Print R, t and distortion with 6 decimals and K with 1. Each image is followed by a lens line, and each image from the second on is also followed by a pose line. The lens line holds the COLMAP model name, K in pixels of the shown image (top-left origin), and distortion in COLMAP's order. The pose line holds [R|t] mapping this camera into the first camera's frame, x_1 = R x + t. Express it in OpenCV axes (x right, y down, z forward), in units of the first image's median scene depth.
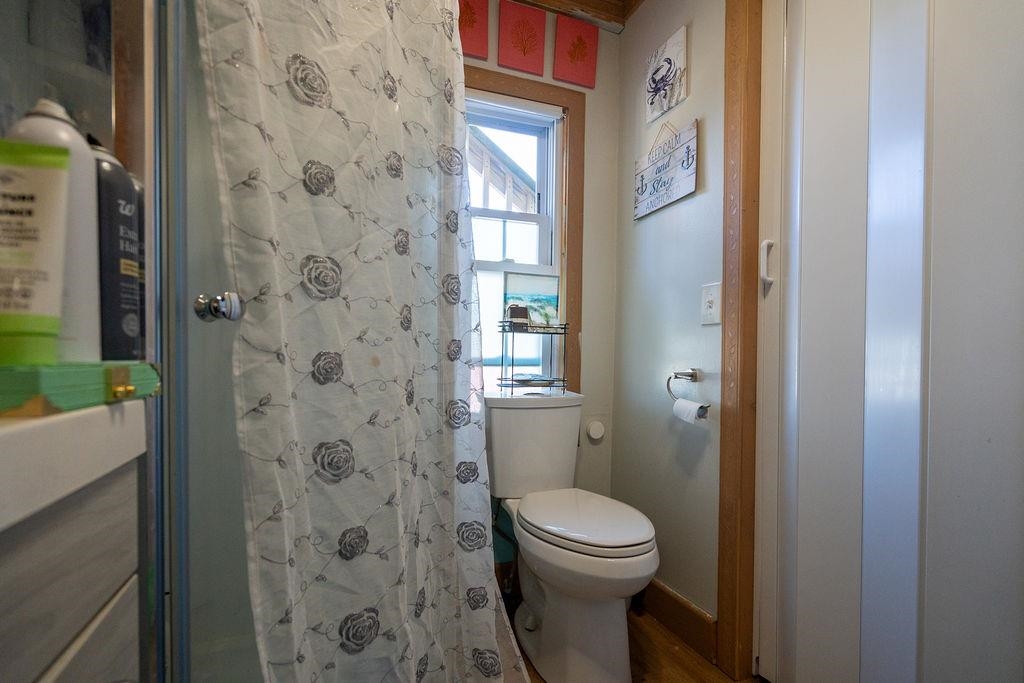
lens RADIAL K [[472.0, 0, 511.7], [0, 472.0, 361.5], [0, 0, 1]] dist [-0.002242, 0.000102]
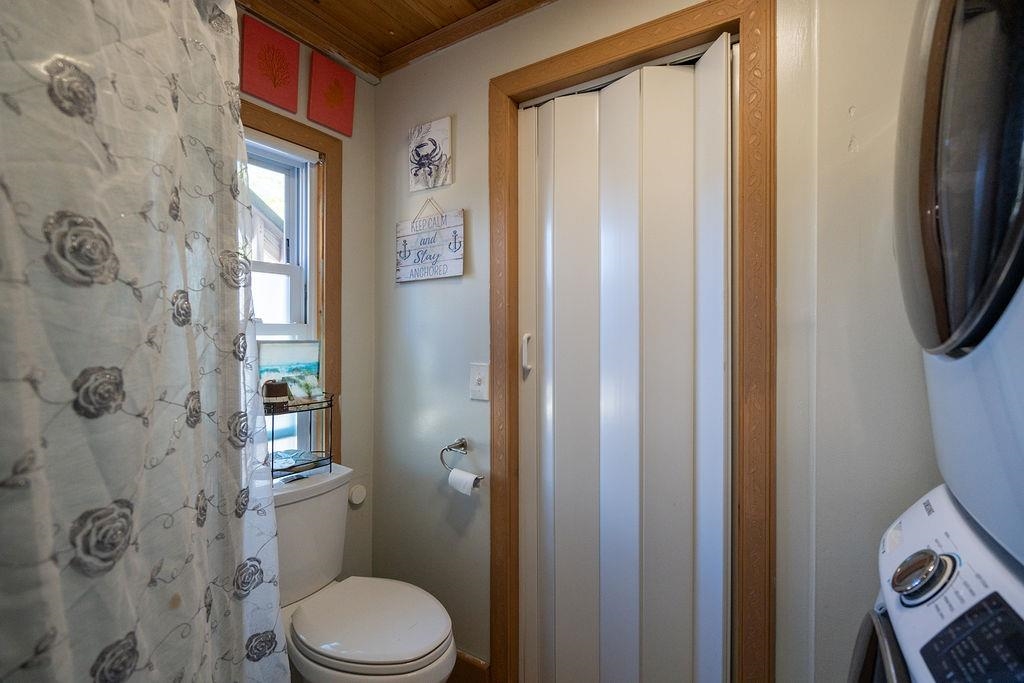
lens RADIAL K [[466.3, 0, 512.0], [0, 466.3, 341.5], [0, 0, 1]] dist [-0.001062, 0.000473]
pose [[0.808742, -0.015041, 0.587971, -0.142475], [0.013875, 0.999883, 0.006493, -0.198243], [-0.588000, 0.002907, 0.808856, 0.059907]]
